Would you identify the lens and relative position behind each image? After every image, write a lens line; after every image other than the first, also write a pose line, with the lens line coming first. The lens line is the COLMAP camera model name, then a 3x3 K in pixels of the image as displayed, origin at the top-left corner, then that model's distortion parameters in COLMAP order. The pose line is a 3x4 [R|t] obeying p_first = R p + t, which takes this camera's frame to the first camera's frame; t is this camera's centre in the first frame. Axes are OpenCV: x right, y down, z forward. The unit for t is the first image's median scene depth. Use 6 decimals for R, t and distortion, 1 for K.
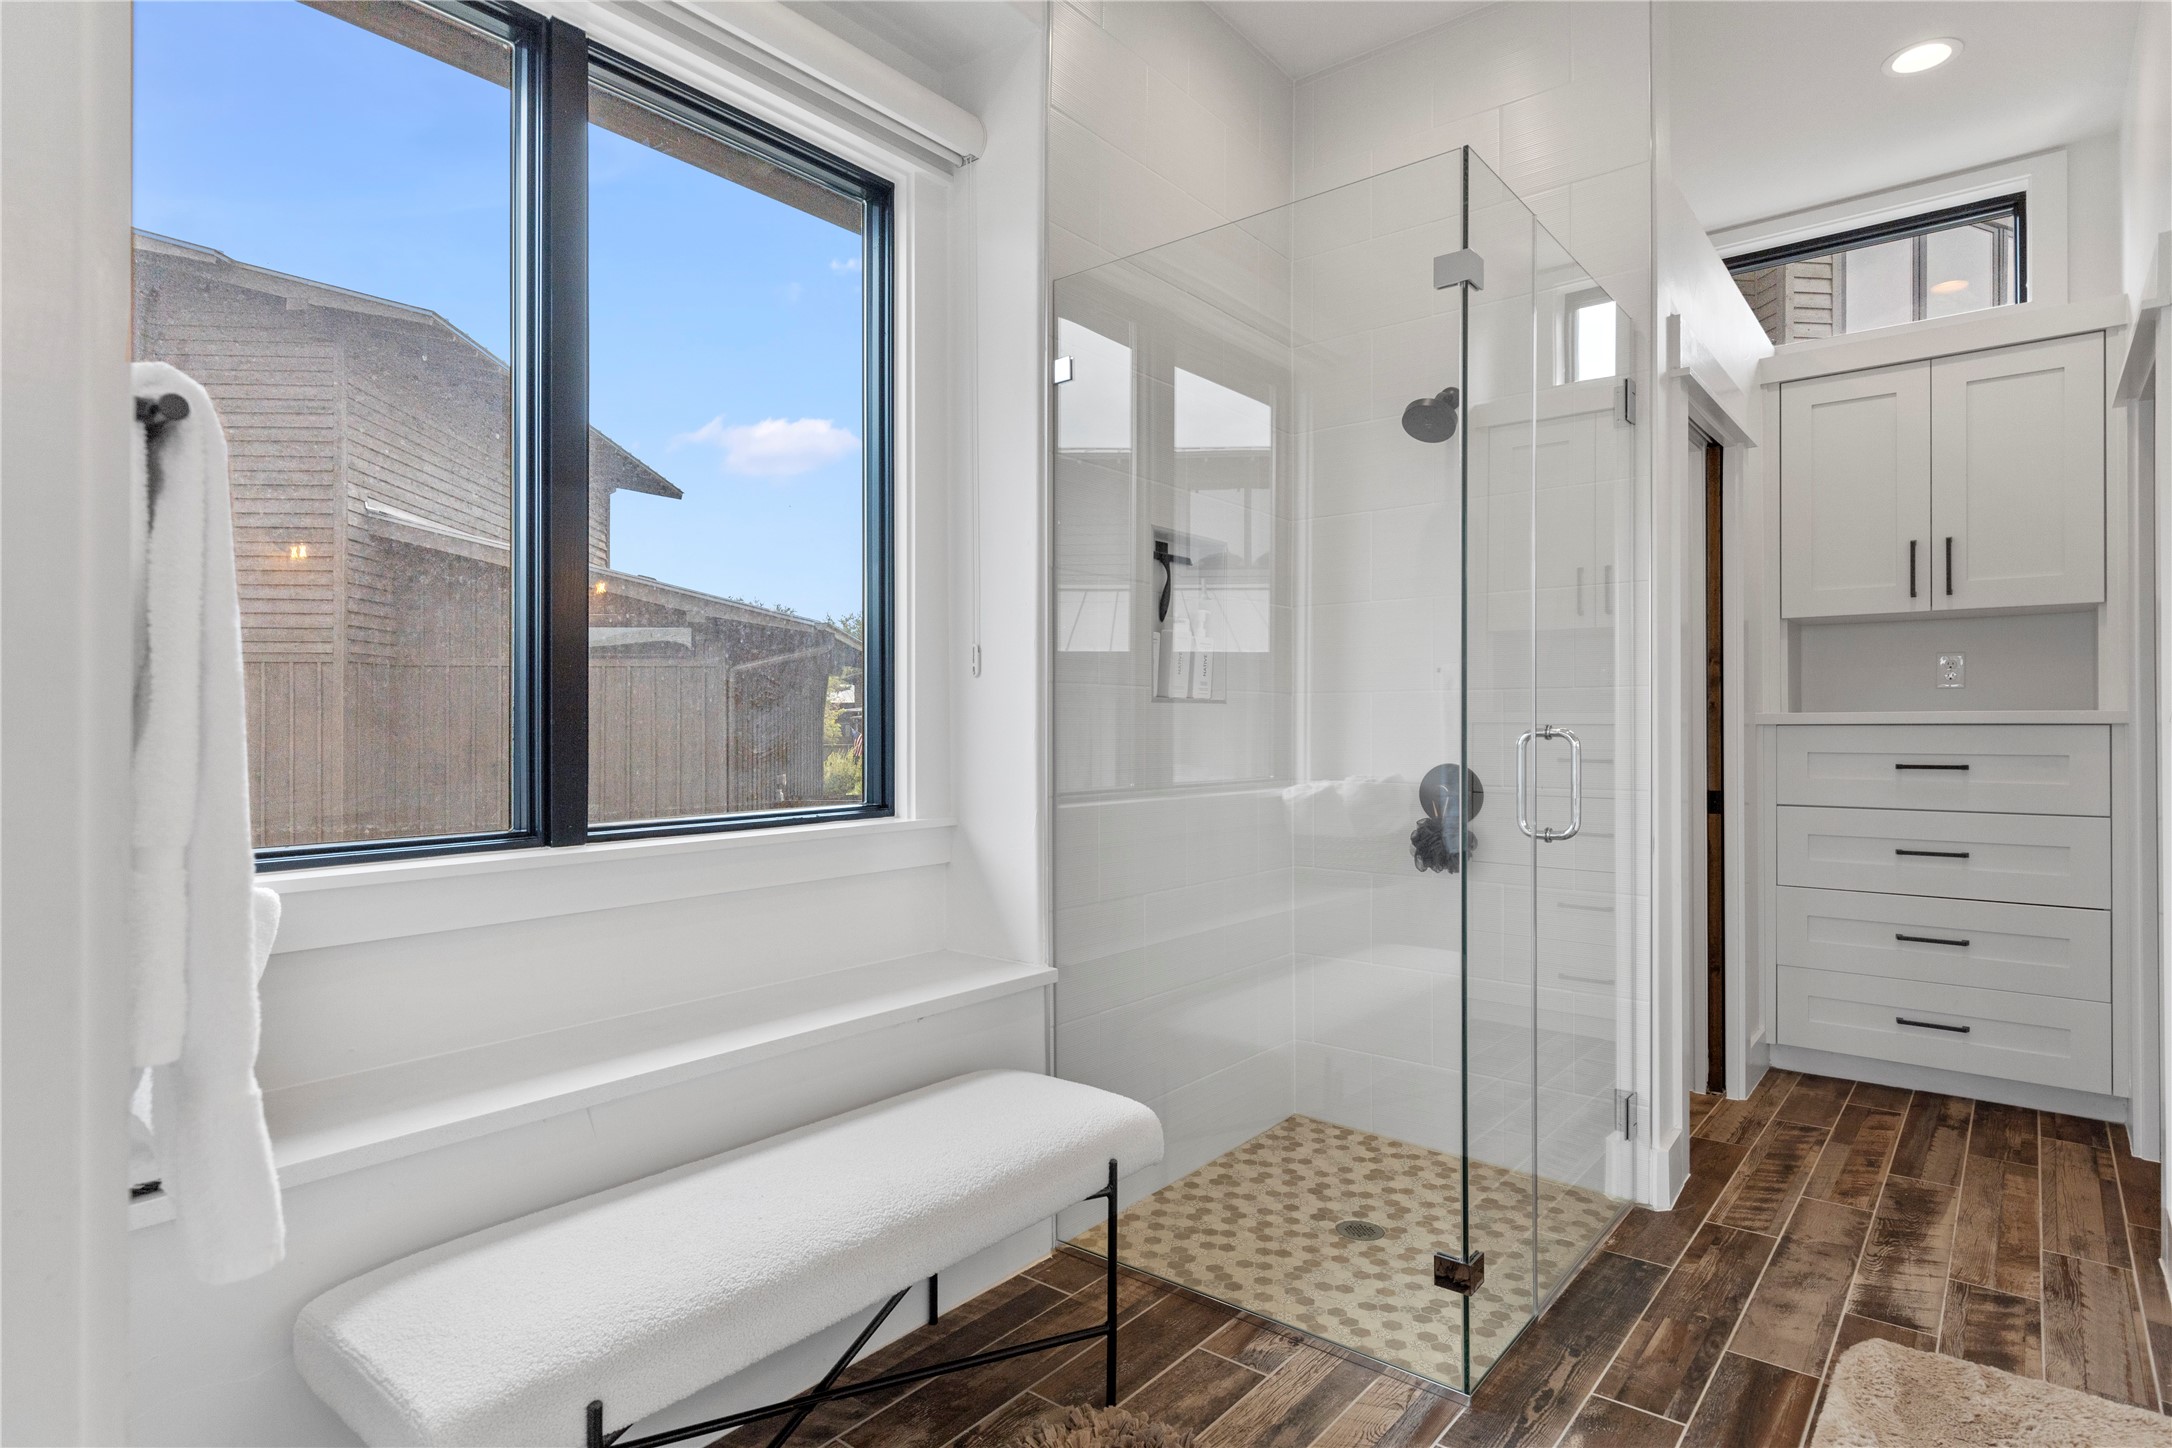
lens RADIAL K [[1172.7, 0, 1080.5], [0, 1172.7, 721.8], [0, 0, 1]] dist [-0.001802, -0.000134]
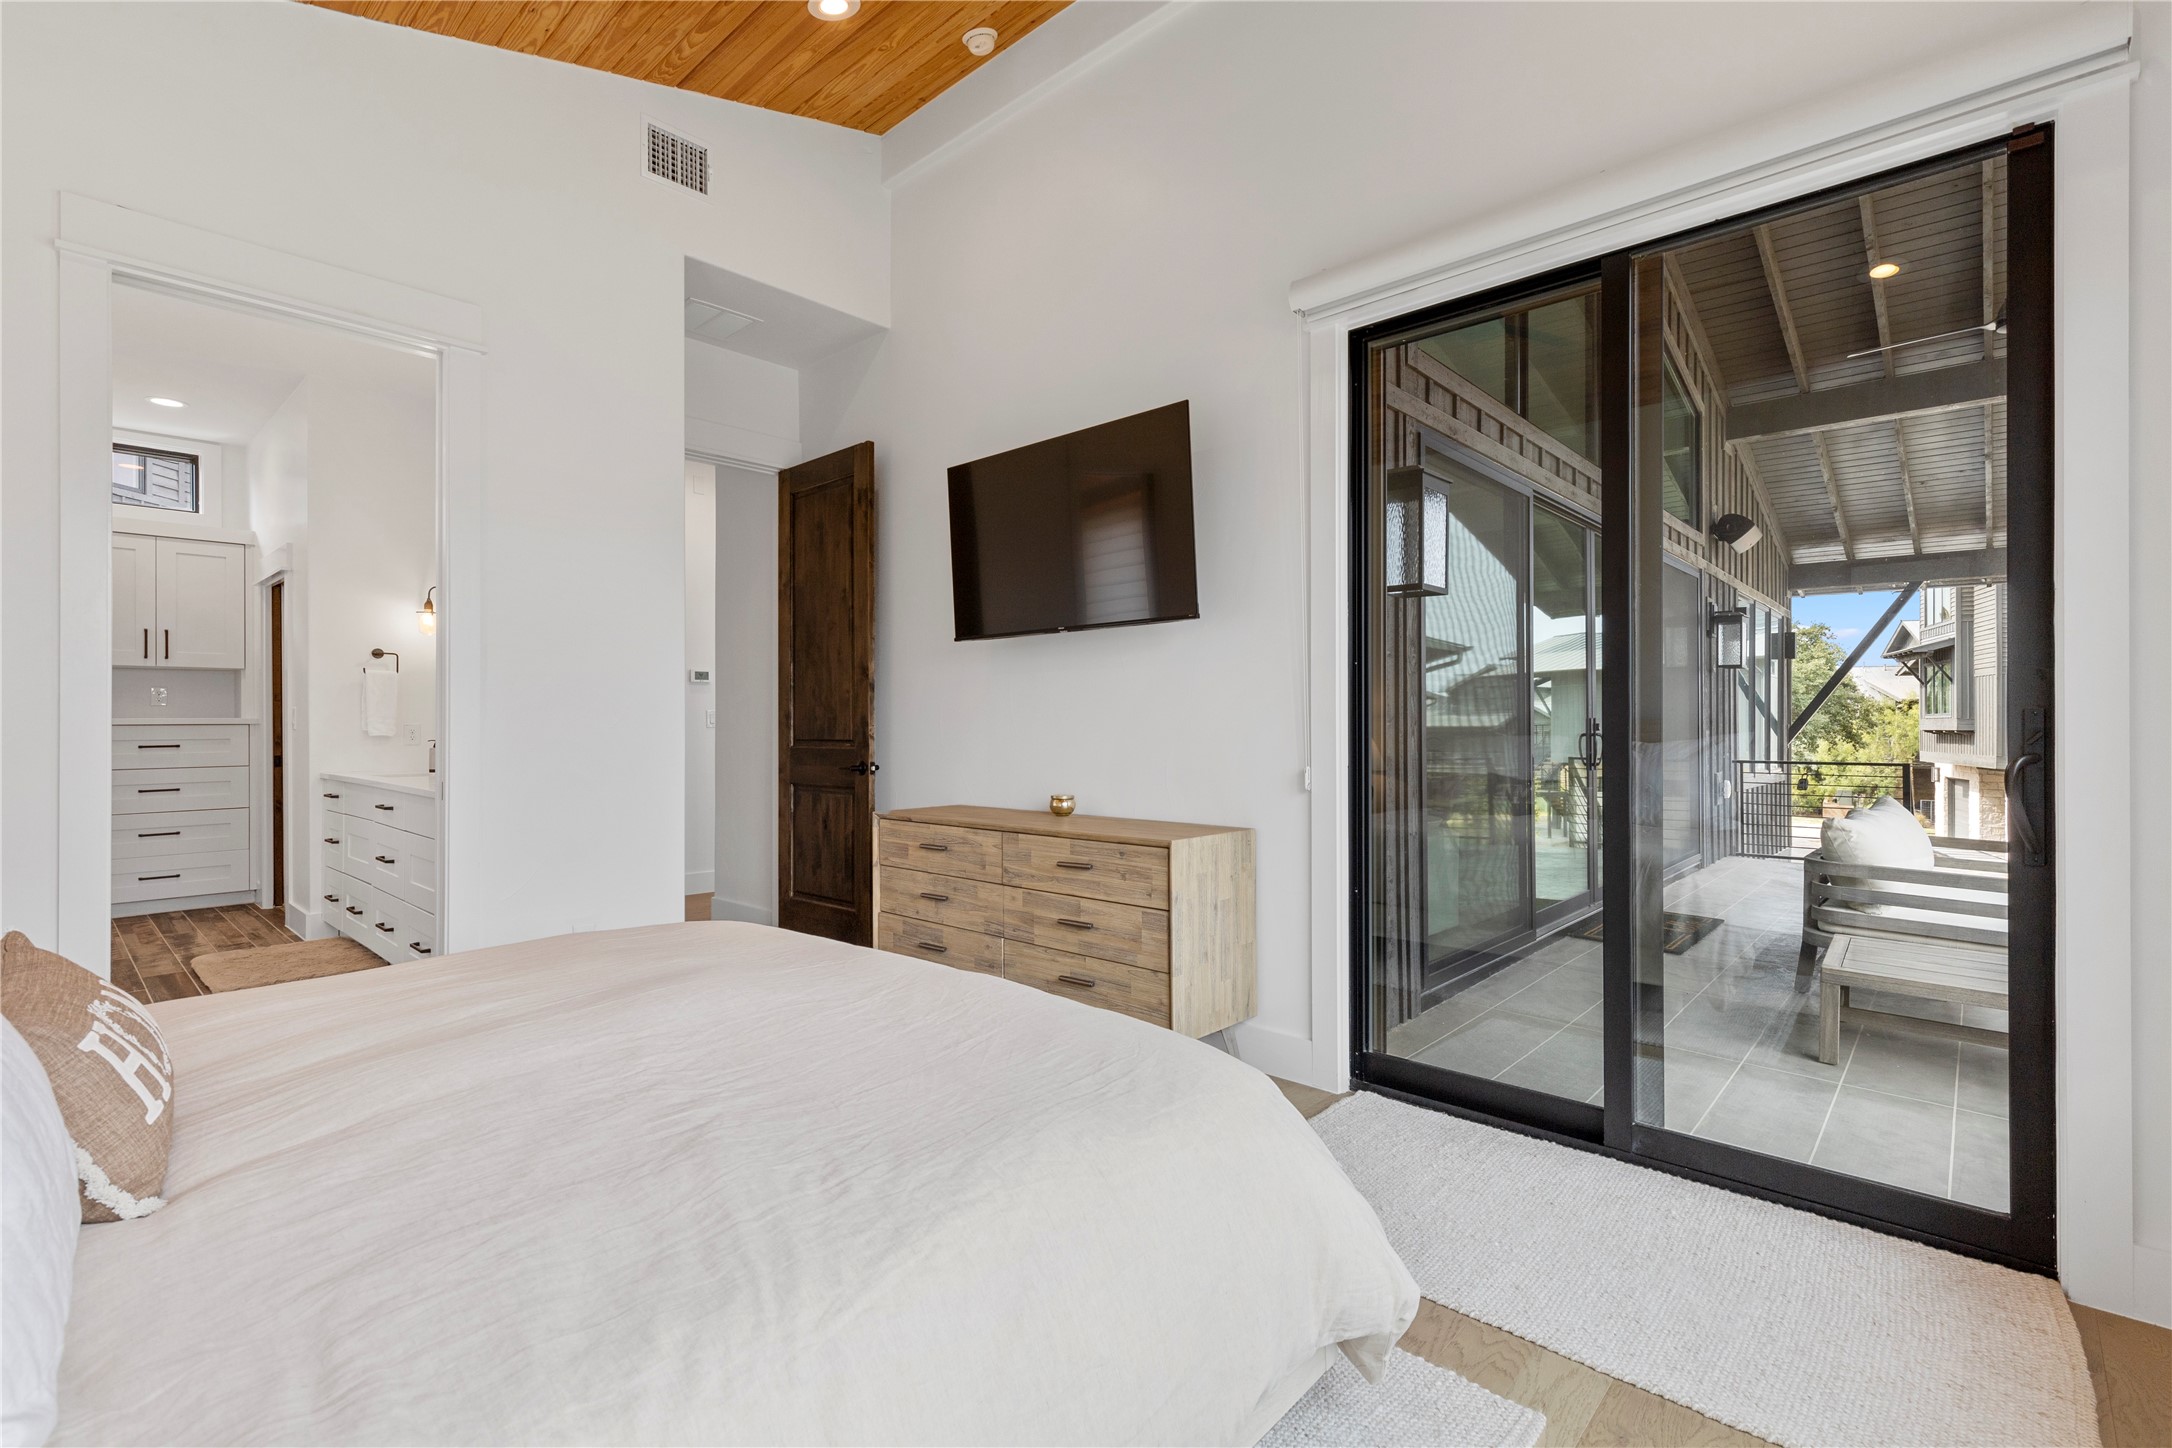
lens RADIAL K [[1003.6, 0, 1080.6], [0, 1003.6, 714.1], [0, 0, 1]] dist [0.000240, 0.000425]
pose [[0.057671, 0.006955, 0.998311, -0.839048], [0.001187, 0.999975, -0.007035, -0.003257], [-0.998335, 0.001591, 0.057661, -0.615699]]
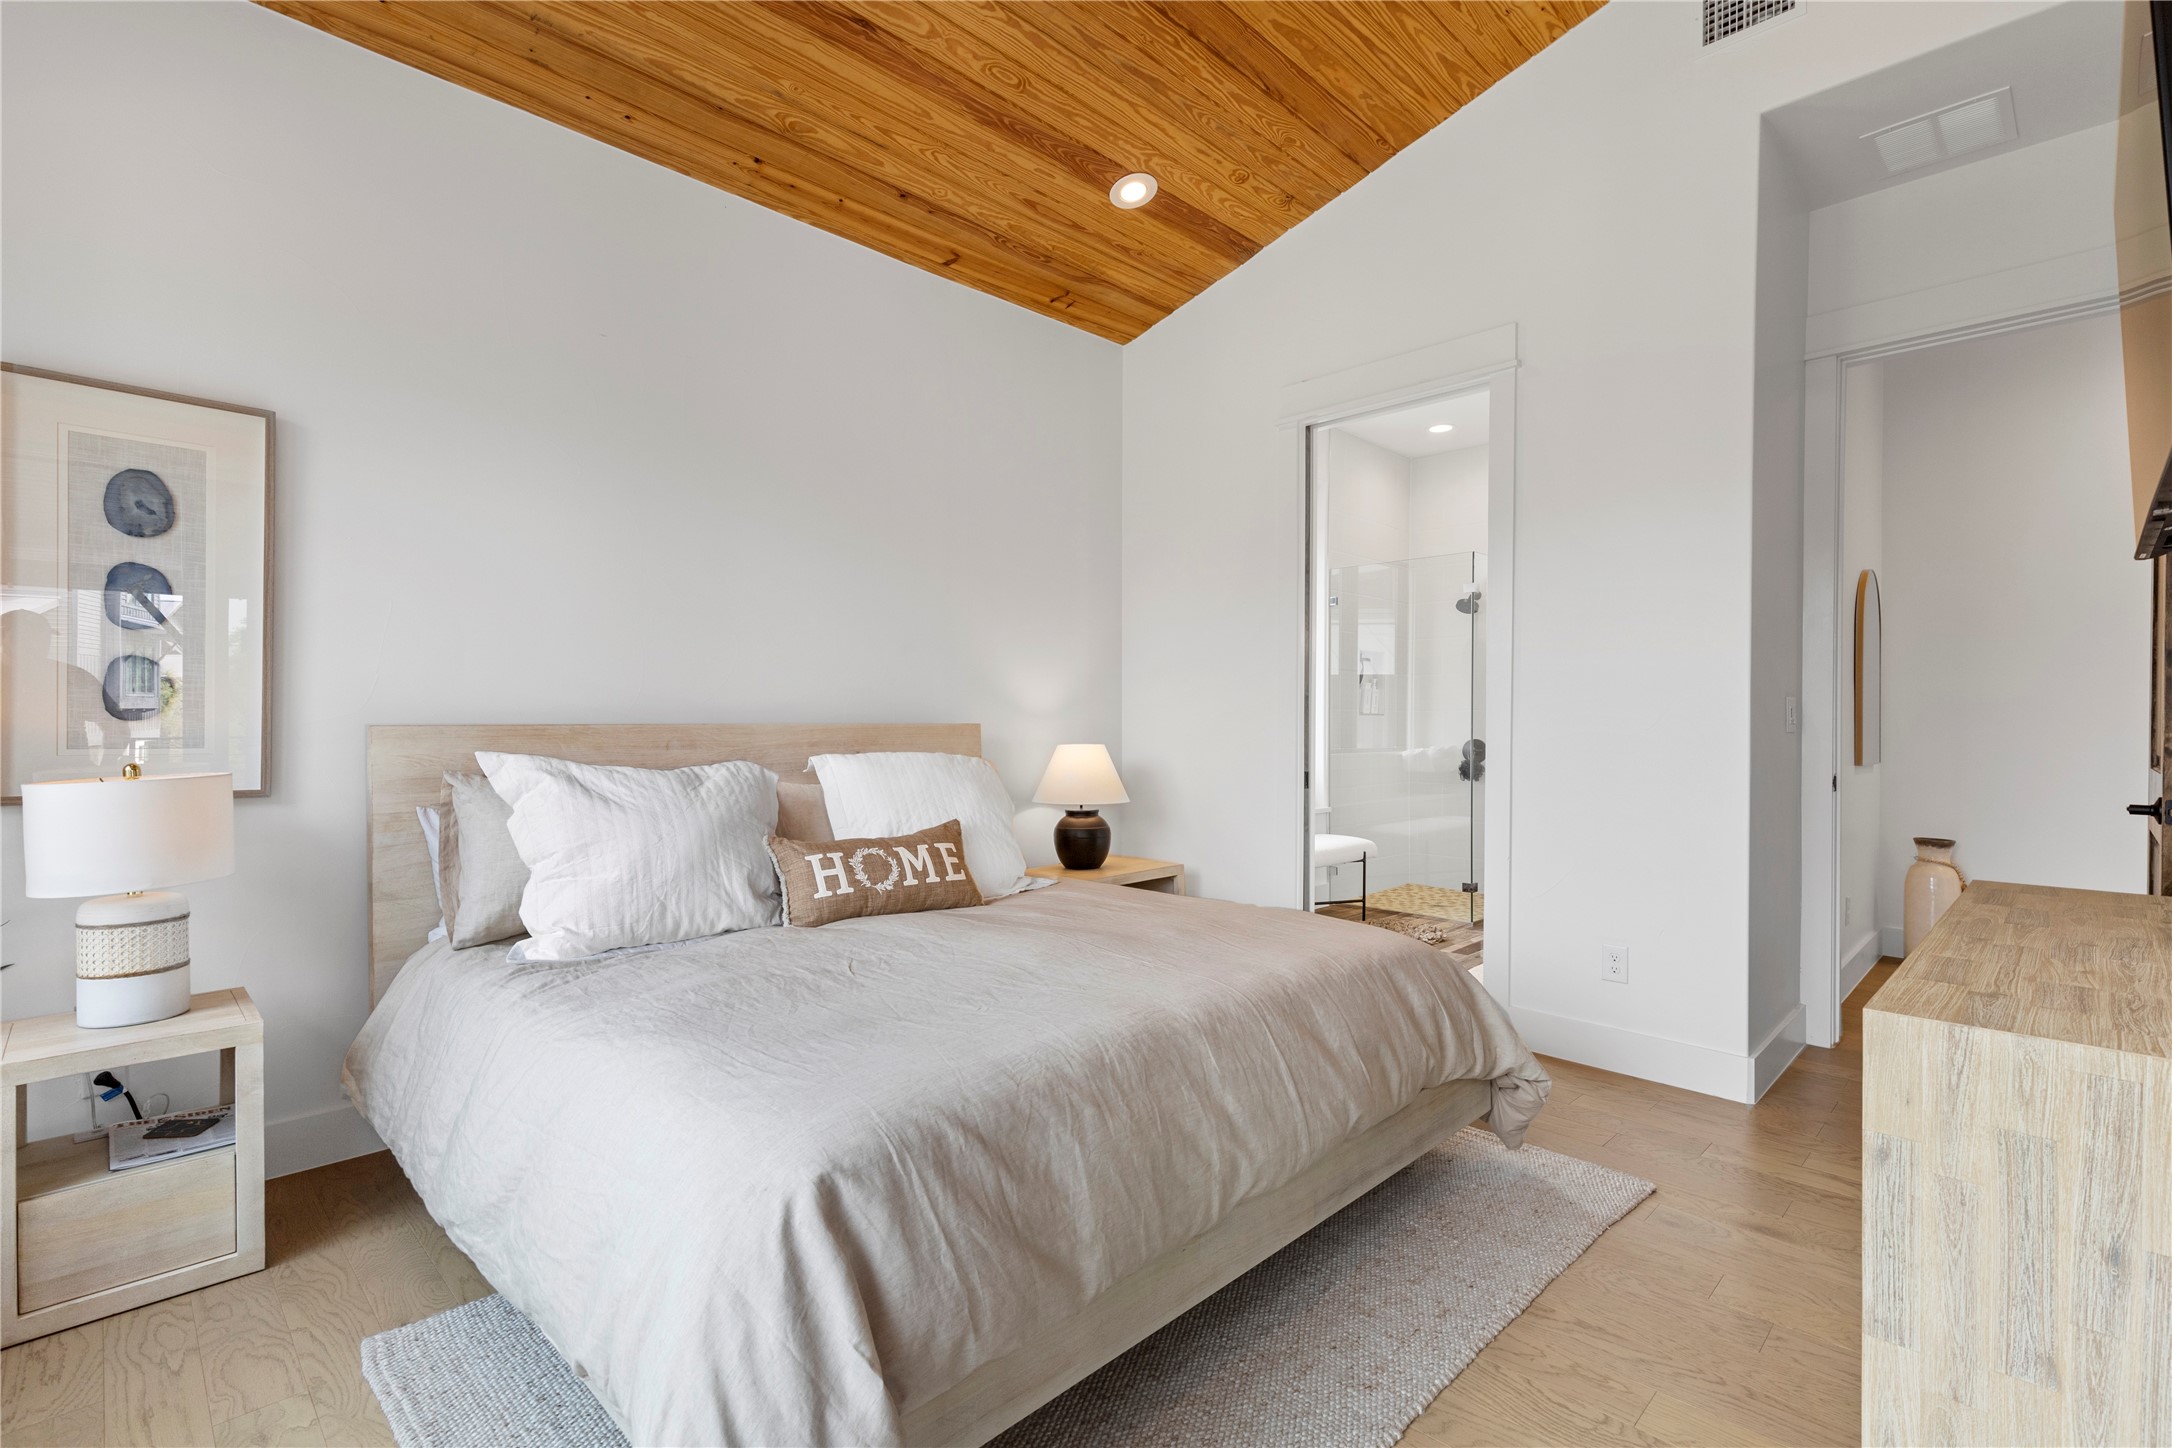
lens RADIAL K [[1003.6, 0, 1087.6], [0, 1003.6, 722.8], [0, 0, 1]] dist [0.000240, 0.000425]
pose [[0.995840, 0.007617, -0.090806, -0.260162], [-0.007257, 0.999964, 0.004290, -0.004066], [0.090835, -0.003613, 0.995859, -1.006881]]
